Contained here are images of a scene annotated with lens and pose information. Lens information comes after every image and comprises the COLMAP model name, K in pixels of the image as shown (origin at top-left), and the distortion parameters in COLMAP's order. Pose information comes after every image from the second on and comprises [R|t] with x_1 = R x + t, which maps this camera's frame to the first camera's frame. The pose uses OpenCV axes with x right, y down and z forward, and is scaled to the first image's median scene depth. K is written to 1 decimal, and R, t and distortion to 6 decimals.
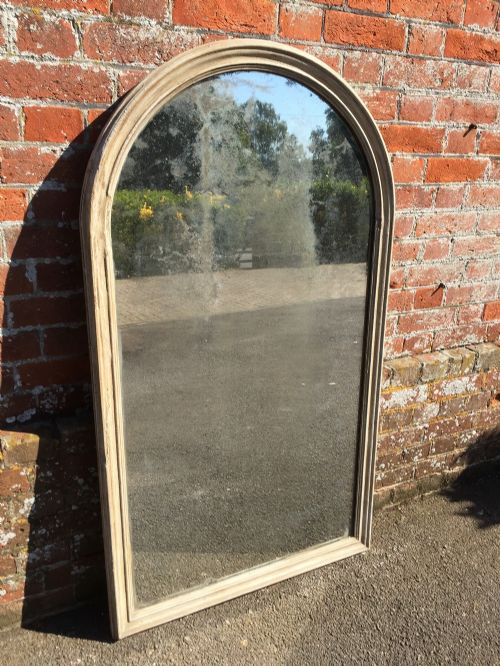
lens RADIAL K [[591.6, 0, 252.6], [0, 591.6, 336.8], [0, 0, 1]] dist [0.089093, -0.129484]
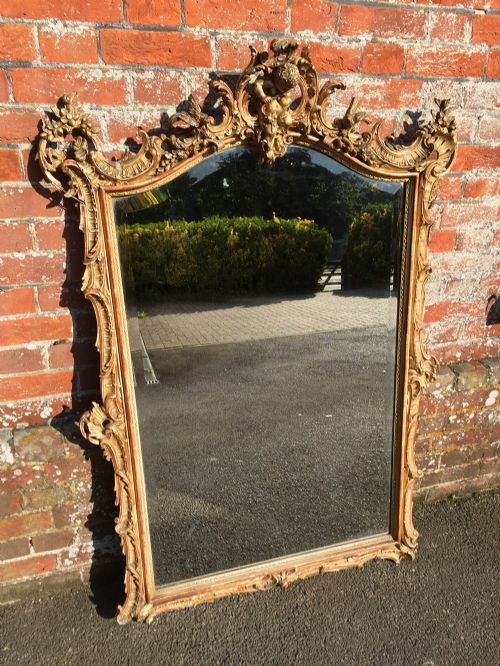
lens RADIAL K [[591.6, 0, 244.2], [0, 591.6, 338.5], [0, 0, 1]] dist [0.089093, -0.129484]
pose [[0.989083, 0.031599, -0.143930, 0.417358], [-0.025669, 0.998751, 0.042874, -0.103807], [0.145105, -0.038711, 0.988659, 0.098788]]
